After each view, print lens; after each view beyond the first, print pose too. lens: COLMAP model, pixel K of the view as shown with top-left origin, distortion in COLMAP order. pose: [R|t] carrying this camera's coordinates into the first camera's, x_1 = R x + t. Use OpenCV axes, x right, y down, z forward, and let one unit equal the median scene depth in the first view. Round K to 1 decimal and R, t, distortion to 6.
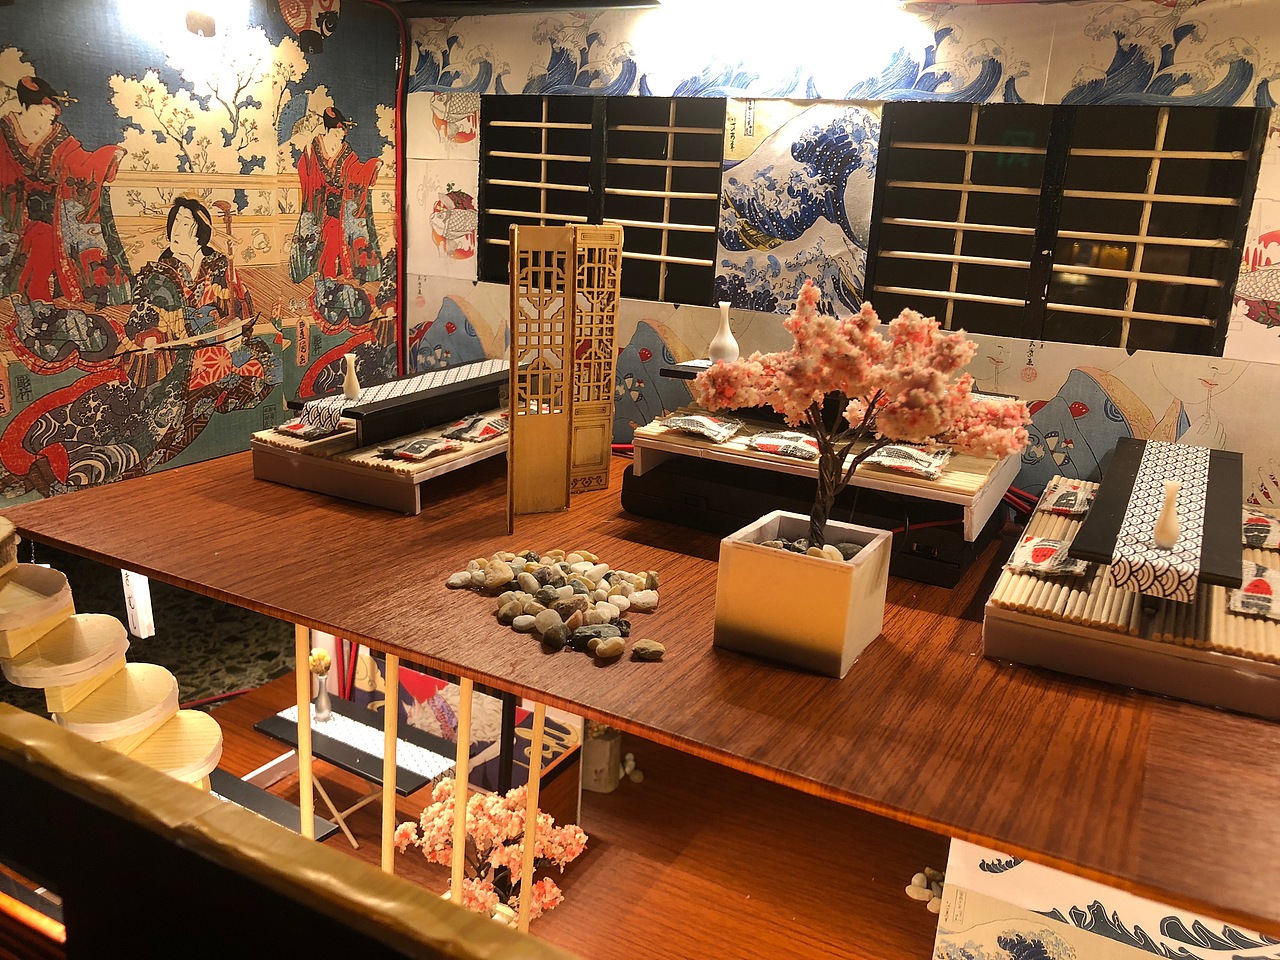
lens RADIAL K [[1086.8, 0, 638.0], [0, 1086.8, 472.0], [0, 0, 1]] dist [-0.000197, -0.006281]
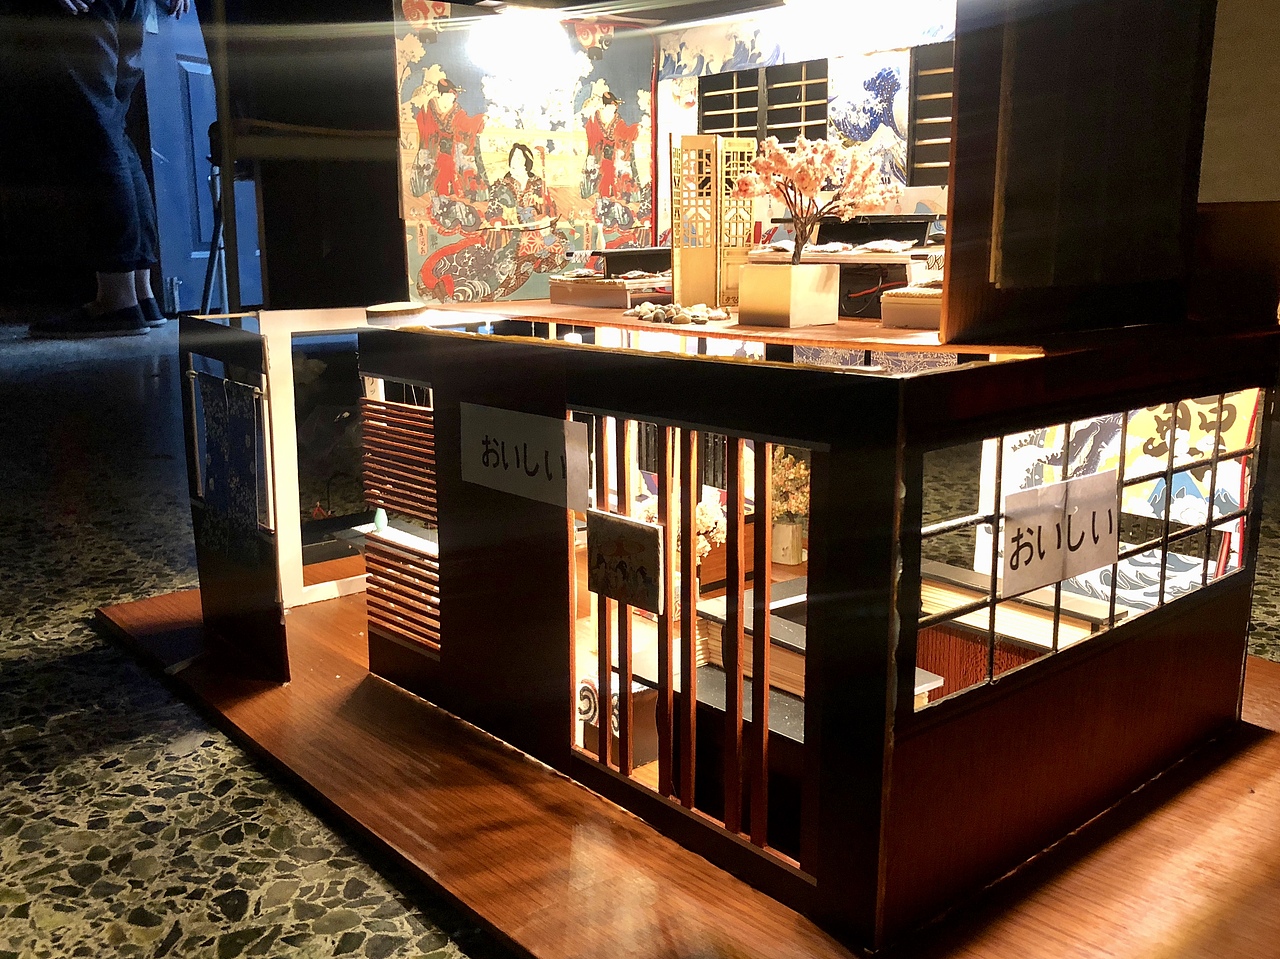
lens RADIAL K [[1199.9, 0, 644.4], [0, 1199.9, 482.4], [0, 0, 1]] dist [0.003214, 0.000000]
pose [[0.939678, 0.014859, -0.341736, 0.436766], [-0.036492, 0.997709, -0.056961, 0.388550], [0.340107, 0.065996, 0.938068, -0.707541]]
